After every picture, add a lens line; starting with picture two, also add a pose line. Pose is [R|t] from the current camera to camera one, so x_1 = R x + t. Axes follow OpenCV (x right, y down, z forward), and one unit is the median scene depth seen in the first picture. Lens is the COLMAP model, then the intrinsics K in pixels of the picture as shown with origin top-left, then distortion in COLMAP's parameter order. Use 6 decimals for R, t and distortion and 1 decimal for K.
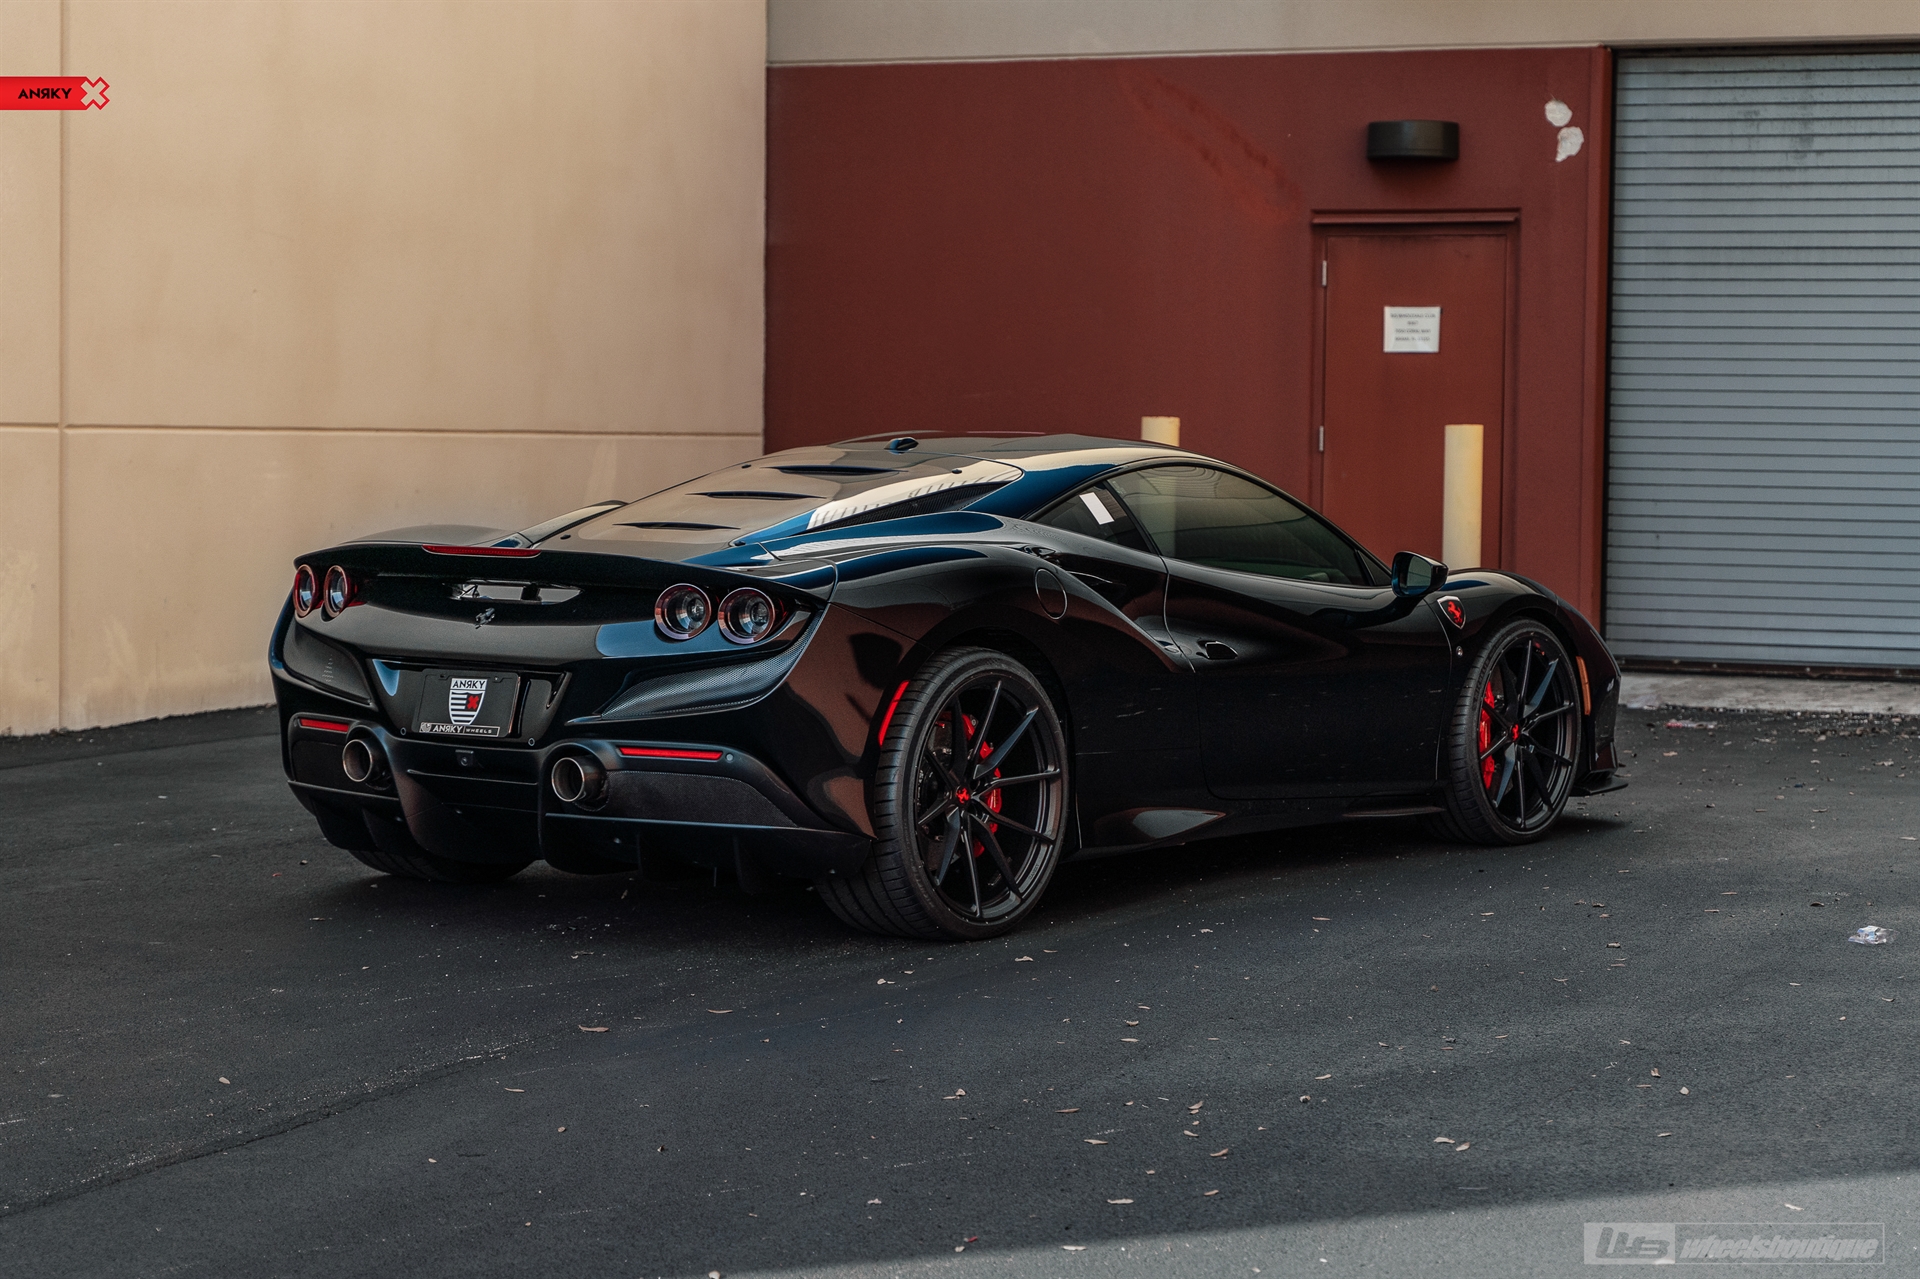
lens RADIAL K [[4107.3, 0, 934.7], [0, 4107.3, 632.7], [0, 0, 1]] dist [-0.001490, -0.008756]
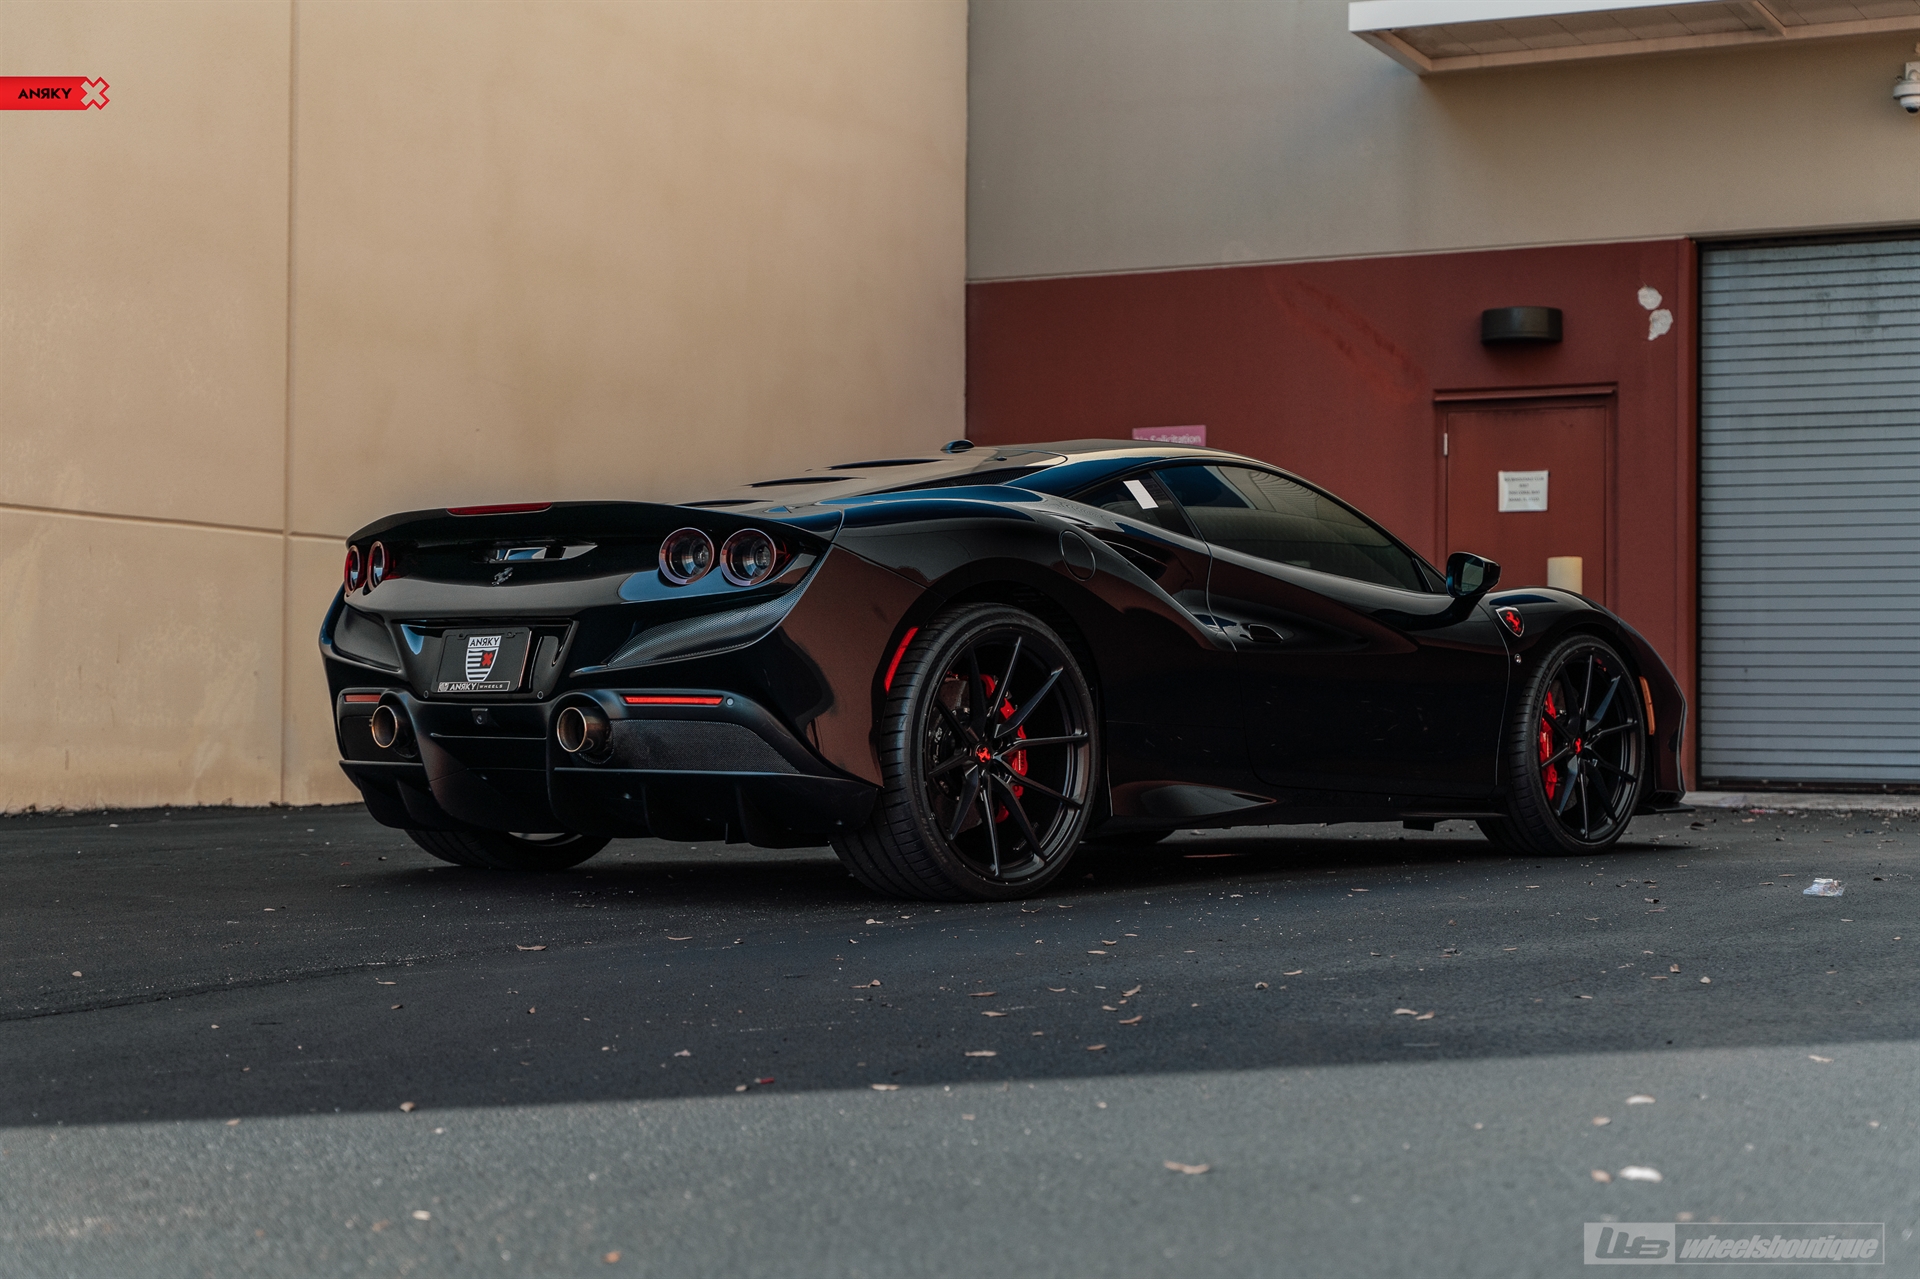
lens RADIAL K [[3165.5, 0, 960.0], [0, 3165.5, 639.5], [0, 0, 1]] dist [0.005994, -0.001370]
pose [[0.996887, -0.006492, -0.078570, 0.050146], [0.000541, 0.997144, -0.075523, 0.057172], [0.078836, 0.075245, 0.994044, 0.203289]]
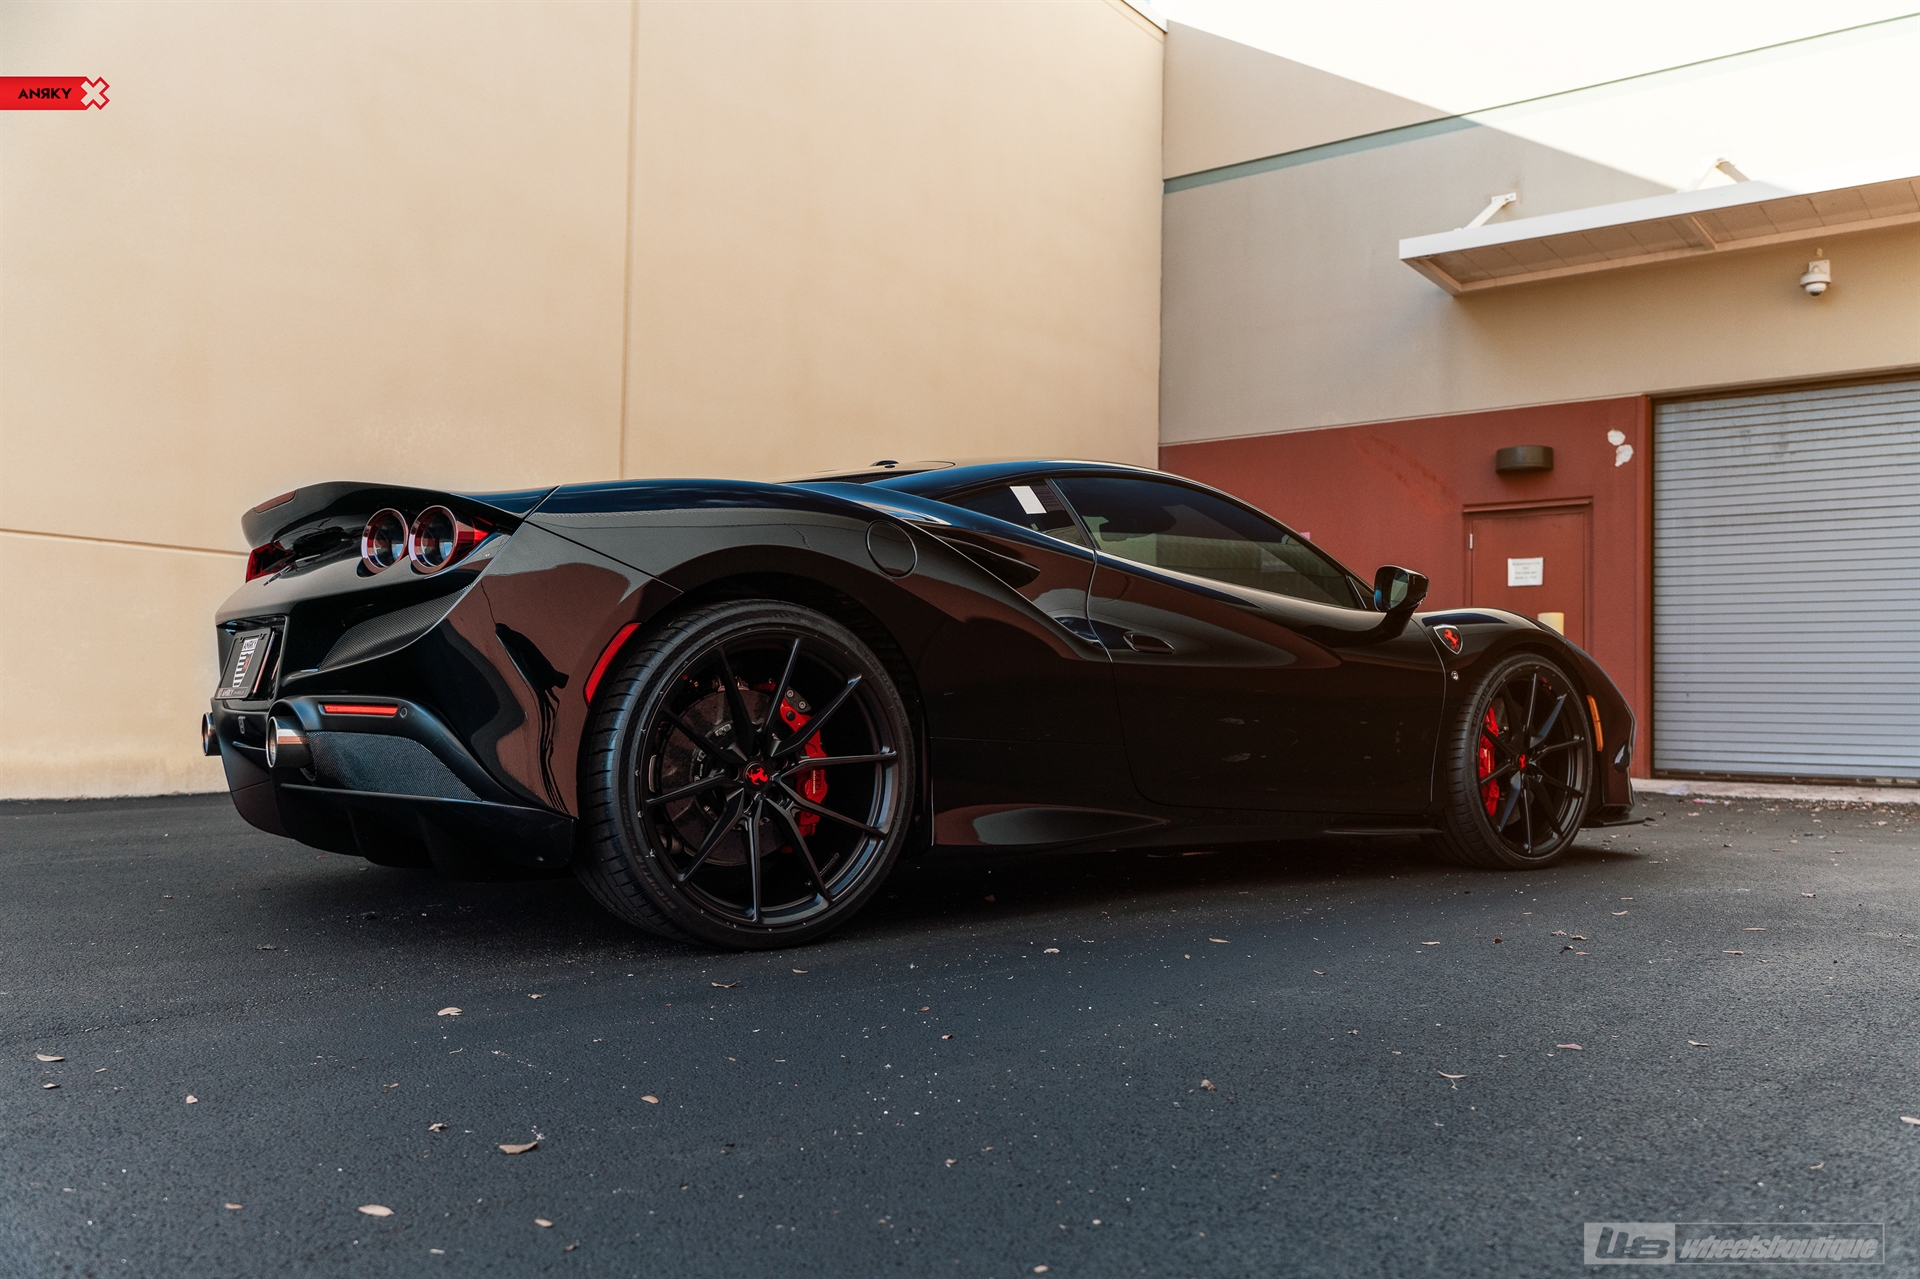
lens RADIAL K [[1544.8, 0, 967.0], [0, 1544.8, 654.9], [0, 0, 1]] dist [-0.003356, 0.005182]
pose [[0.964025, -0.004791, -0.265767, 0.109528], [-0.019634, 0.995823, -0.089172, 0.034931], [0.265084, 0.091182, 0.959904, 0.581136]]
